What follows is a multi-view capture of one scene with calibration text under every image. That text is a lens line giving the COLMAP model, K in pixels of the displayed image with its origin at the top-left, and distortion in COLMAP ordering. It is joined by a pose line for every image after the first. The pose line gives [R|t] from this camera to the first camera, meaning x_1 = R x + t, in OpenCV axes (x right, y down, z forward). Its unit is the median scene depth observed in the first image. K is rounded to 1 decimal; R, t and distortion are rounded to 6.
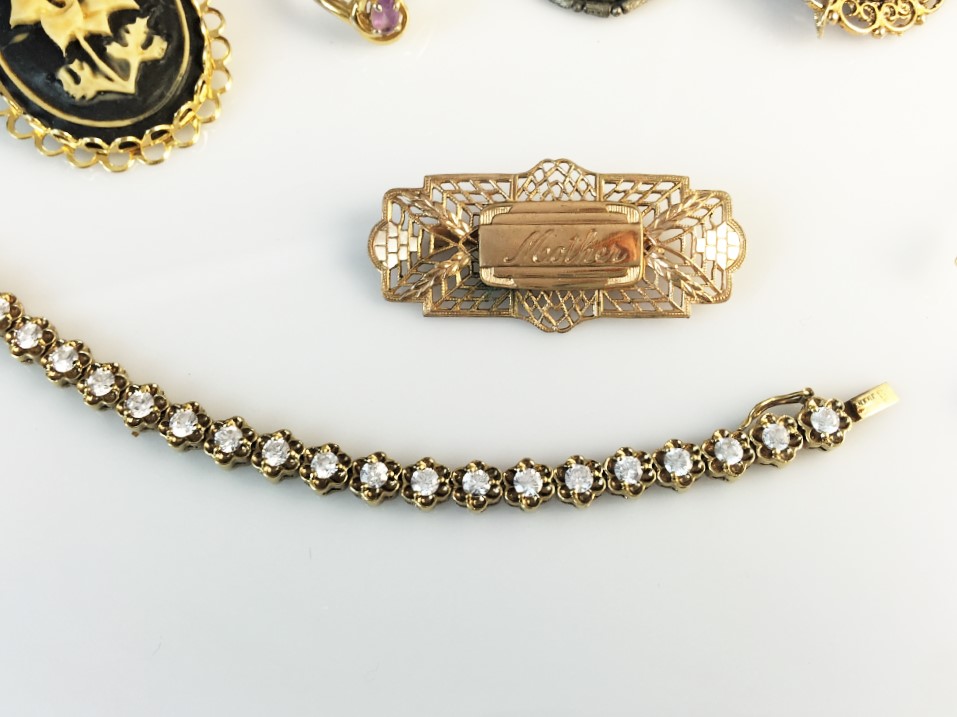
lens RADIAL K [[1078.3, 0, 486.3], [0, 1078.3, 358.8], [0, 0, 1]] dist [-0.007122, 0.000000]
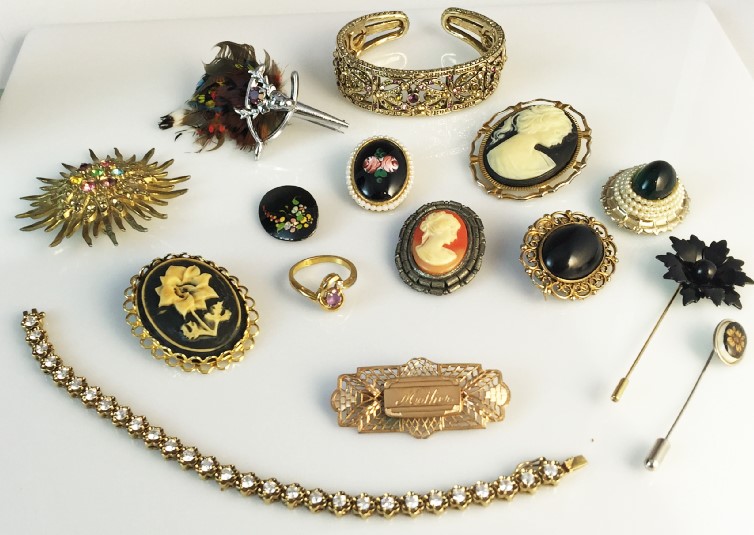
lens RADIAL K [[871.1, 0, 378.9], [0, 871.1, 269.8], [0, 0, 1]] dist [-0.006981, 0.000000]
pose [[0.999501, -0.029309, 0.011803, -0.029396], [0.031582, 0.937940, -0.345355, 0.245328], [-0.000948, 0.345556, 0.938398, -0.682987]]
